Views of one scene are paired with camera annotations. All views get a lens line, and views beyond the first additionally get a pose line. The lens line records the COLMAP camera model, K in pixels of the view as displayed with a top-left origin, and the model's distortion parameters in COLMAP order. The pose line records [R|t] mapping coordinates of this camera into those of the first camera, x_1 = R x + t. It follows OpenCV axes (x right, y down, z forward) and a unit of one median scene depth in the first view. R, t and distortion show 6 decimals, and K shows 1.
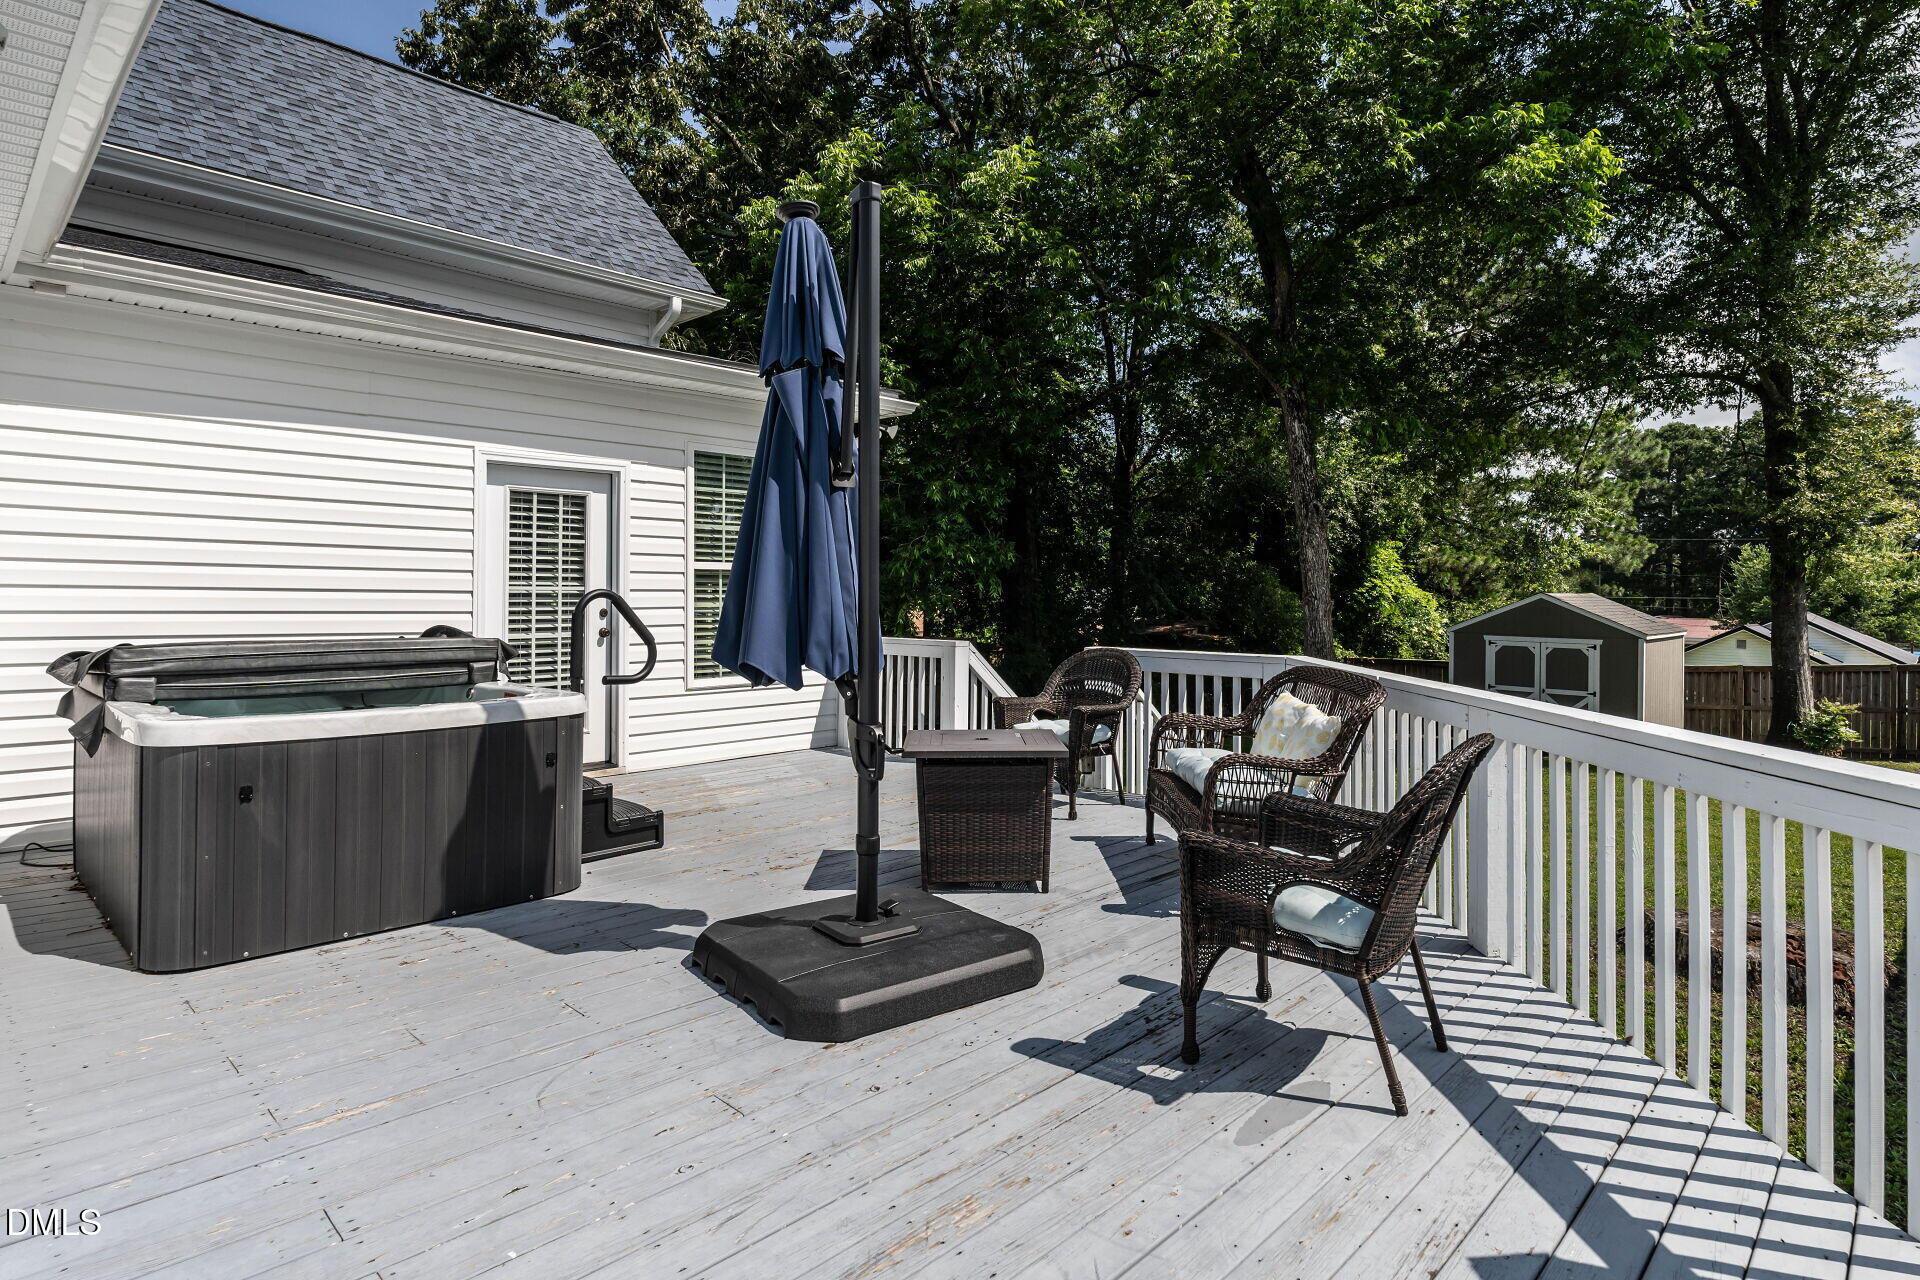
lens RADIAL K [[1009.6, 0, 975.4], [0, 1009.6, 595.9], [0, 0, 1]] dist [-0.002691, 0.000338]
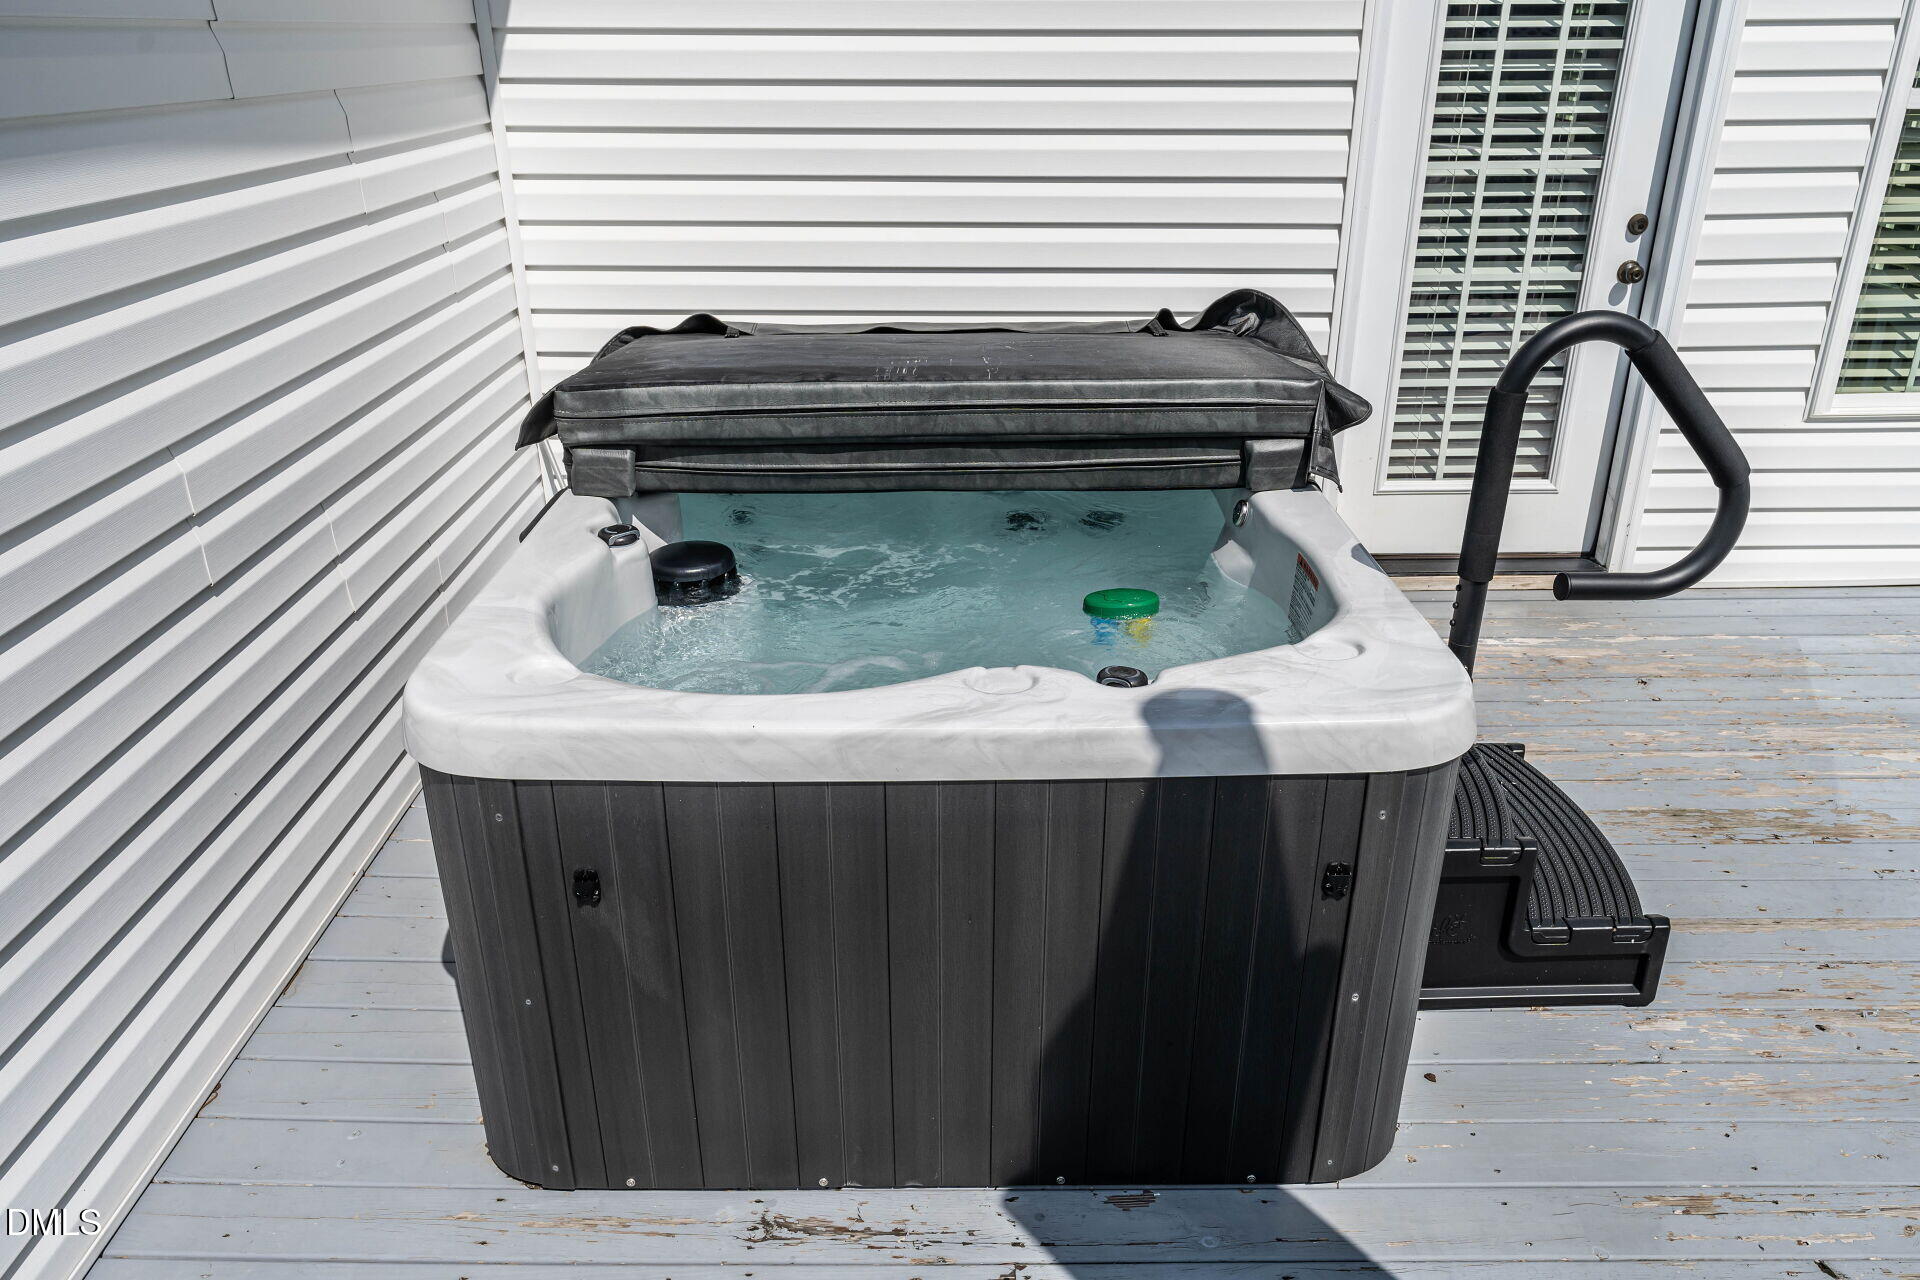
lens RADIAL K [[1381.1, 0, 953.5], [0, 1381.1, 642.5], [0, 0, 1]] dist [-0.007972, 0.002257]
pose [[0.691669, 0.283799, -0.664117, -0.188625], [0.010005, 0.915704, 0.401730, -0.081332], [0.722145, -0.284508, 0.630525, 0.534937]]
